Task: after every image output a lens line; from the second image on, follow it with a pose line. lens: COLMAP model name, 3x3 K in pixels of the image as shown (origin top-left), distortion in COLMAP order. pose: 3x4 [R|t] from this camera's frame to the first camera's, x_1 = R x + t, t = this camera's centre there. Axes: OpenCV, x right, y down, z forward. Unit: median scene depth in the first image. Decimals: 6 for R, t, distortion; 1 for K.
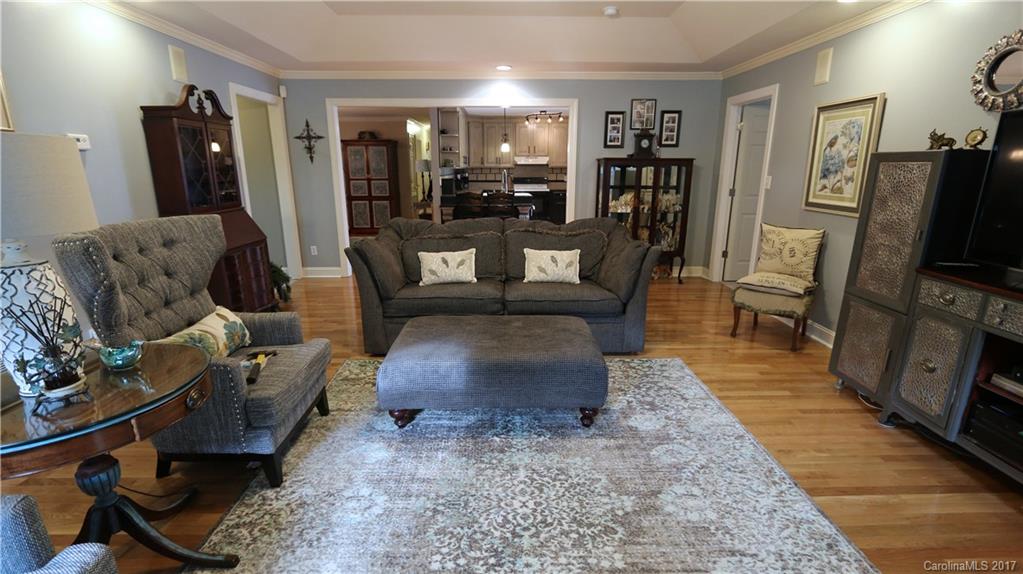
lens RADIAL K [[467.3, 0, 509.4], [0, 467.3, 290.1], [0, 0, 1]] dist [-0.027184, 0.007233]
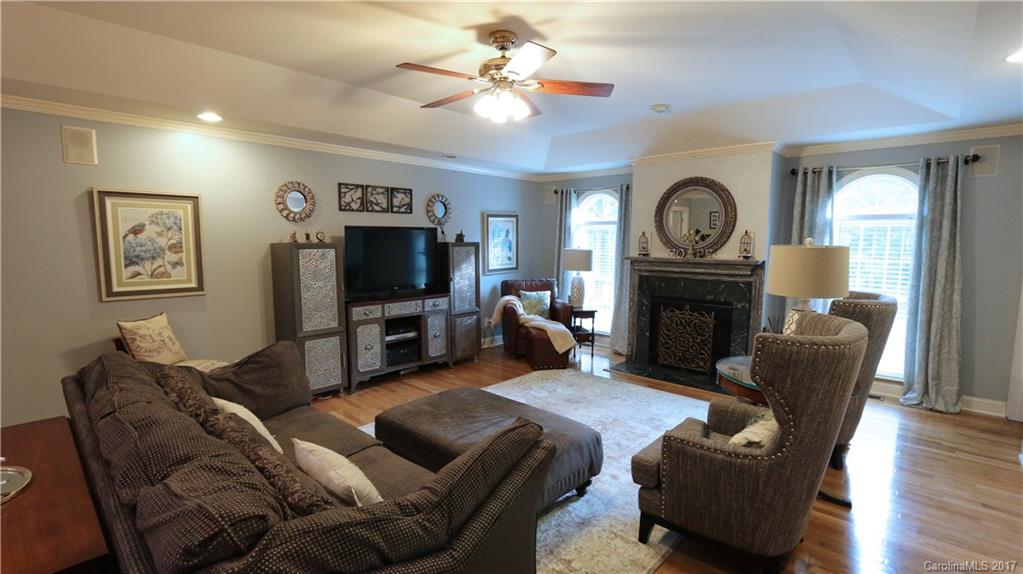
lens RADIAL K [[467.3, 0, 509.4], [0, 467.3, 290.1], [0, 0, 1]] dist [-0.027184, 0.007233]
pose [[-0.719700, -0.075395, 0.690179, -0.594730], [0.174489, 0.942537, 0.284916, -0.355495], [-0.672001, 0.325483, -0.665189, 1.214762]]
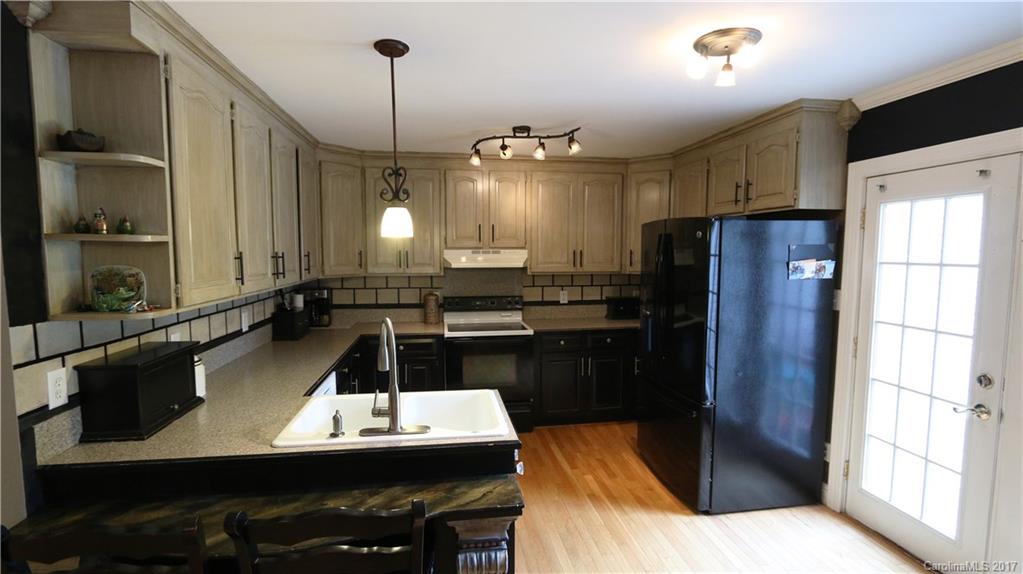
lens RADIAL K [[467.3, 0, 509.4], [0, 467.3, 290.1], [0, 0, 1]] dist [-0.027184, 0.007233]
pose [[0.991262, -0.010382, 0.131497, 0.039910], [0.032955, 0.984776, -0.170674, -0.529080], [-0.127723, 0.173517, 0.976514, 1.765726]]
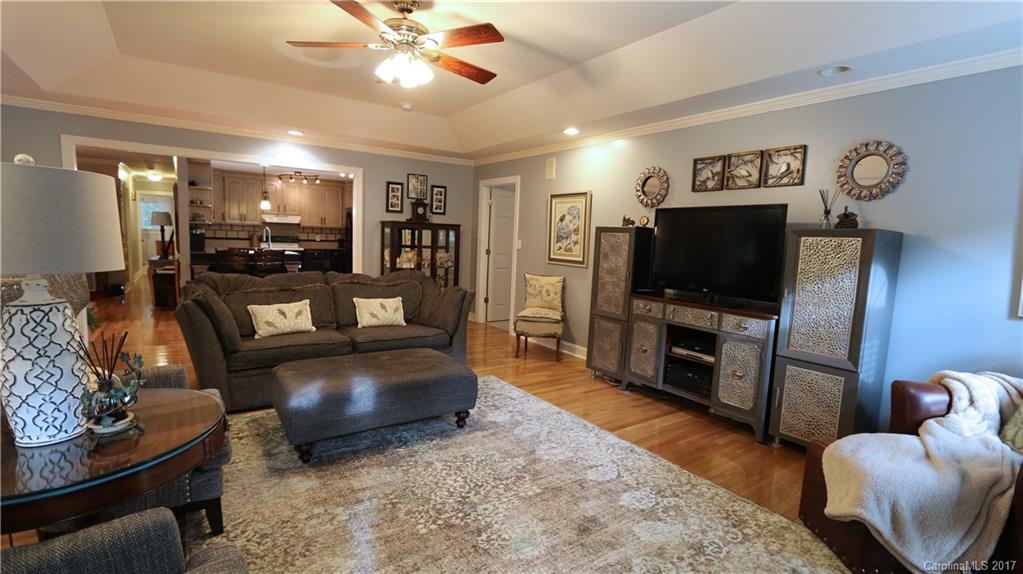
lens RADIAL K [[467.3, 0, 509.4], [0, 467.3, 290.1], [0, 0, 1]] dist [-0.027184, 0.007233]
pose [[0.828566, -0.030543, 0.559057, -0.309721], [0.103111, 0.989756, -0.098745, 0.043754], [-0.550314, 0.139461, 0.823228, -0.126875]]
